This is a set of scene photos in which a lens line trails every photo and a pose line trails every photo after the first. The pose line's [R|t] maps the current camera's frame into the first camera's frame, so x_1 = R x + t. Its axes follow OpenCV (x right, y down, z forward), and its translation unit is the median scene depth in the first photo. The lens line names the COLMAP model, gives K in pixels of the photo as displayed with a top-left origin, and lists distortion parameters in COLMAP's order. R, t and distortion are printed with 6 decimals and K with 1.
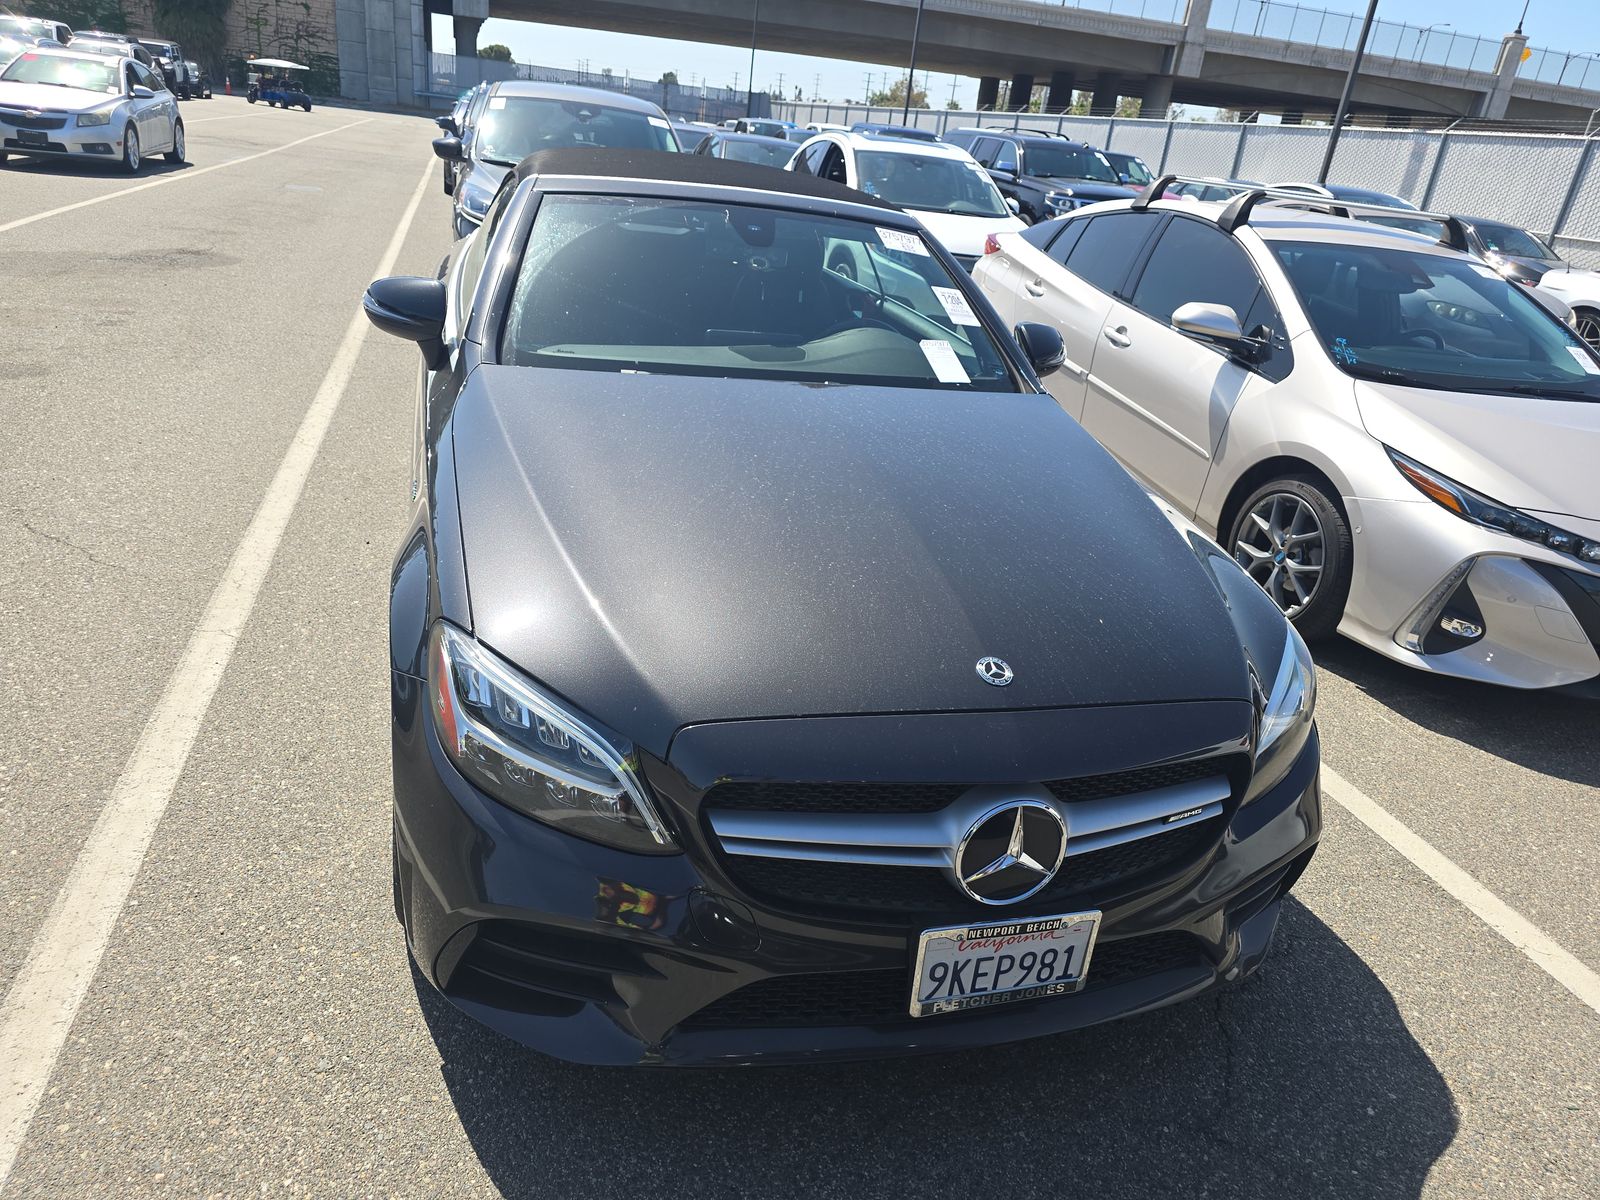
lens RADIAL K [[1080.9, 0, 795.1], [0, 1080.9, 600.6], [0, 0, 1]] dist [0.034057, -0.029085]
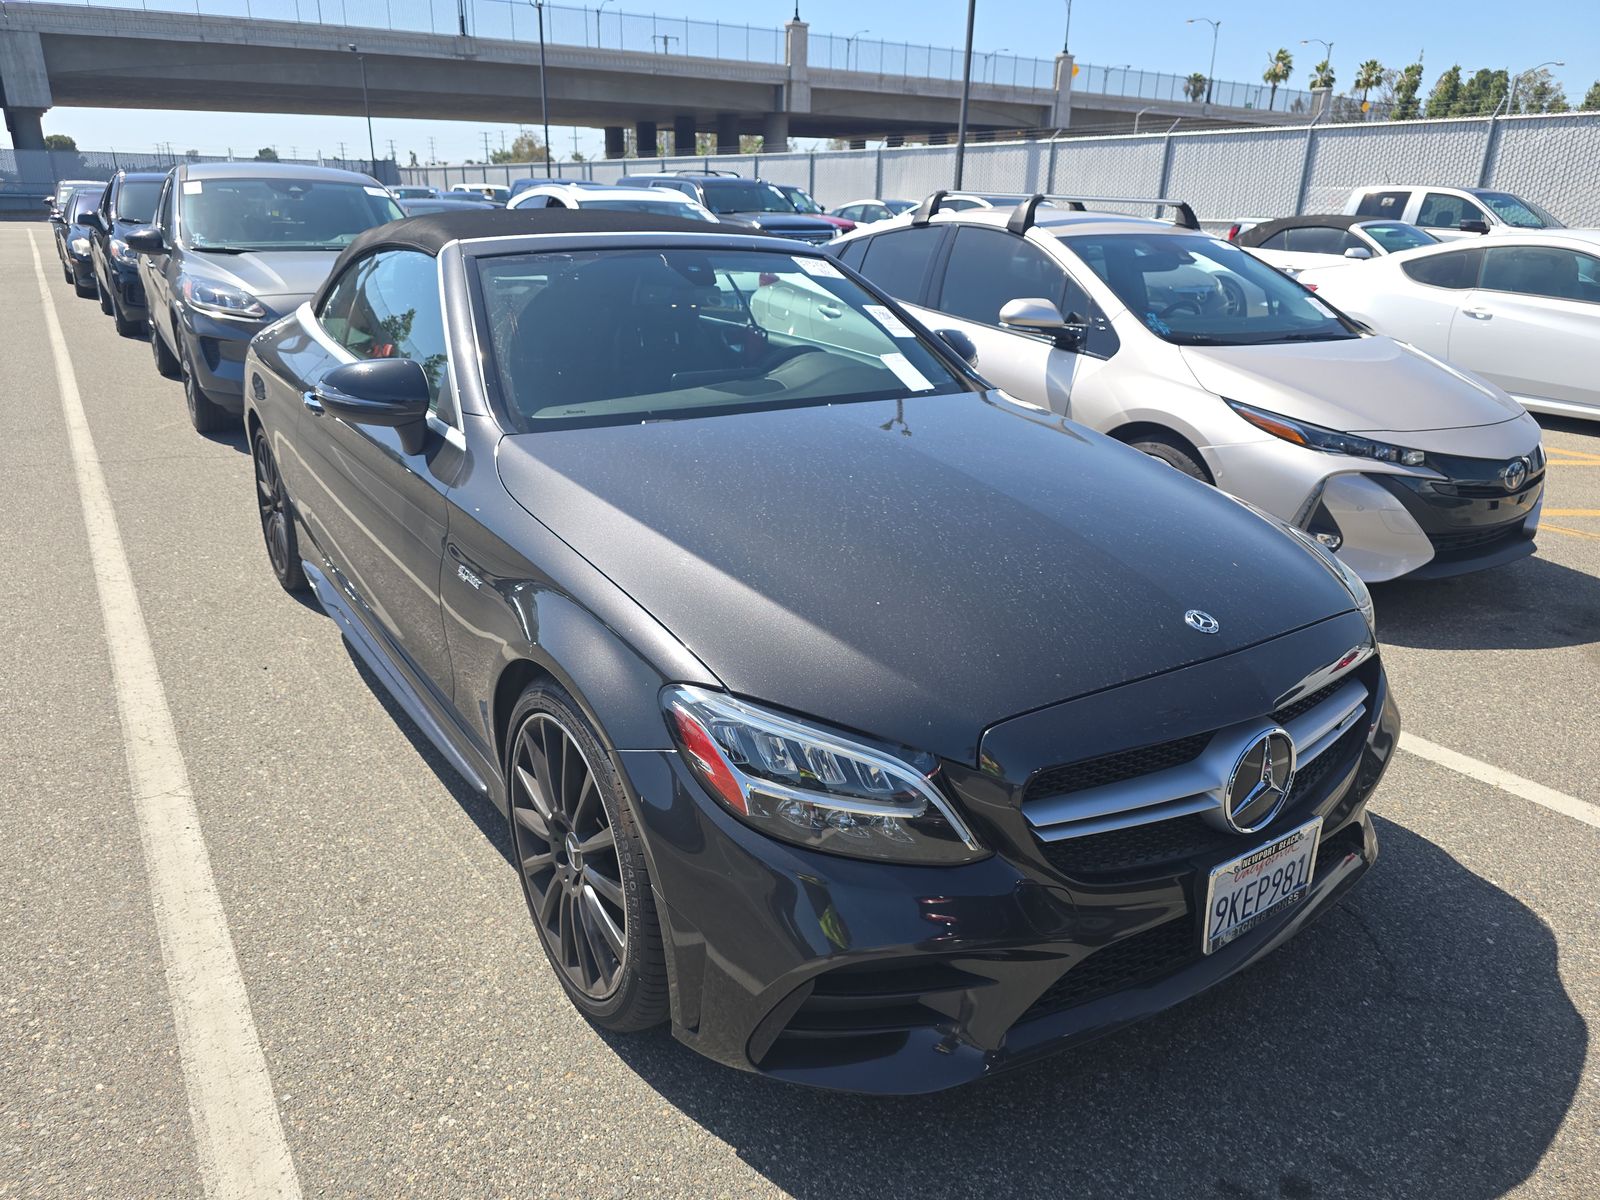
lens RADIAL K [[1080.9, 0, 795.1], [0, 1080.9, 600.6], [0, 0, 1]] dist [0.034057, -0.029085]
pose [[0.948022, -0.190597, 0.254809, -0.177098], [0.200070, 0.979714, -0.011538, -0.009099], [-0.247441, 0.061918, 0.966923, 0.018151]]
